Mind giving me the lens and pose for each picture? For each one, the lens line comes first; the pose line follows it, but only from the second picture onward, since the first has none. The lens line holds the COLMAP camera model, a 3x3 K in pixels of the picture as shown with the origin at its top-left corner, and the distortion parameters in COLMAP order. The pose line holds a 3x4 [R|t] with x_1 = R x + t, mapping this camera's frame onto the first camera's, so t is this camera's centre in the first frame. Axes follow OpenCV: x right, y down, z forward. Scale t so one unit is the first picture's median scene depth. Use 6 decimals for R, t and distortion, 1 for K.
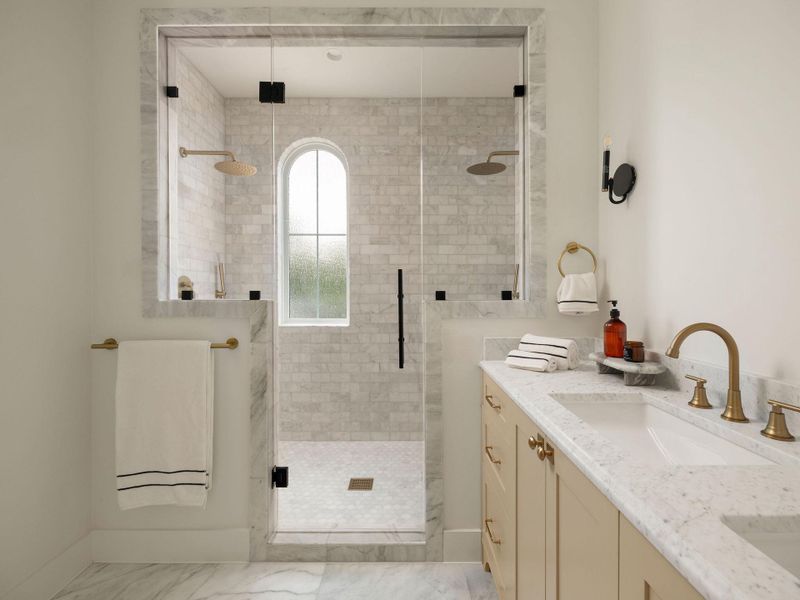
lens RADIAL K [[366.6, 0, 400.4], [0, 366.6, 293.5], [0, 0, 1]] dist [-0.000461, 0.000031]
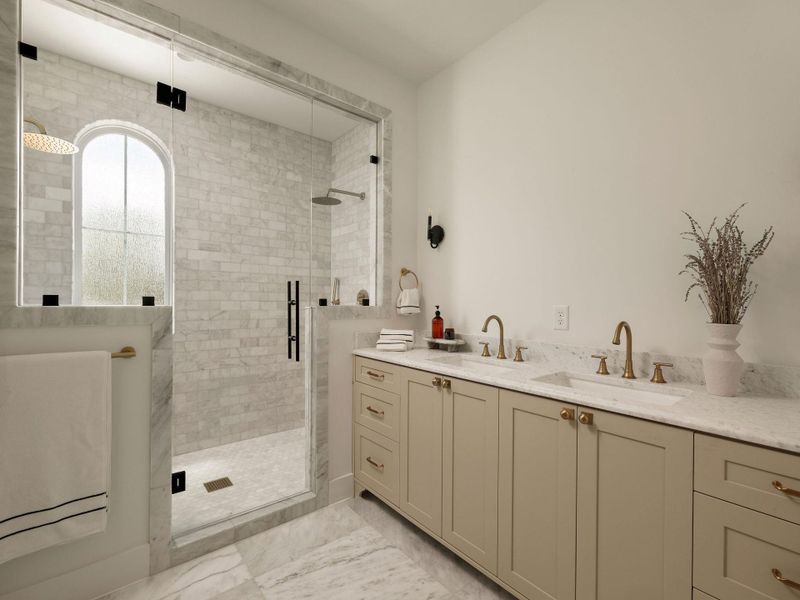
lens RADIAL K [[361.4, 0, 400.0], [0, 361.4, 300.0], [0, 0, 1]] dist [0.002339, 0.000026]
pose [[0.768802, 0.008866, 0.639426, -0.516854], [-0.007156, 0.999961, -0.005261, 0.002231], [-0.639447, -0.000530, 0.768835, -0.156699]]
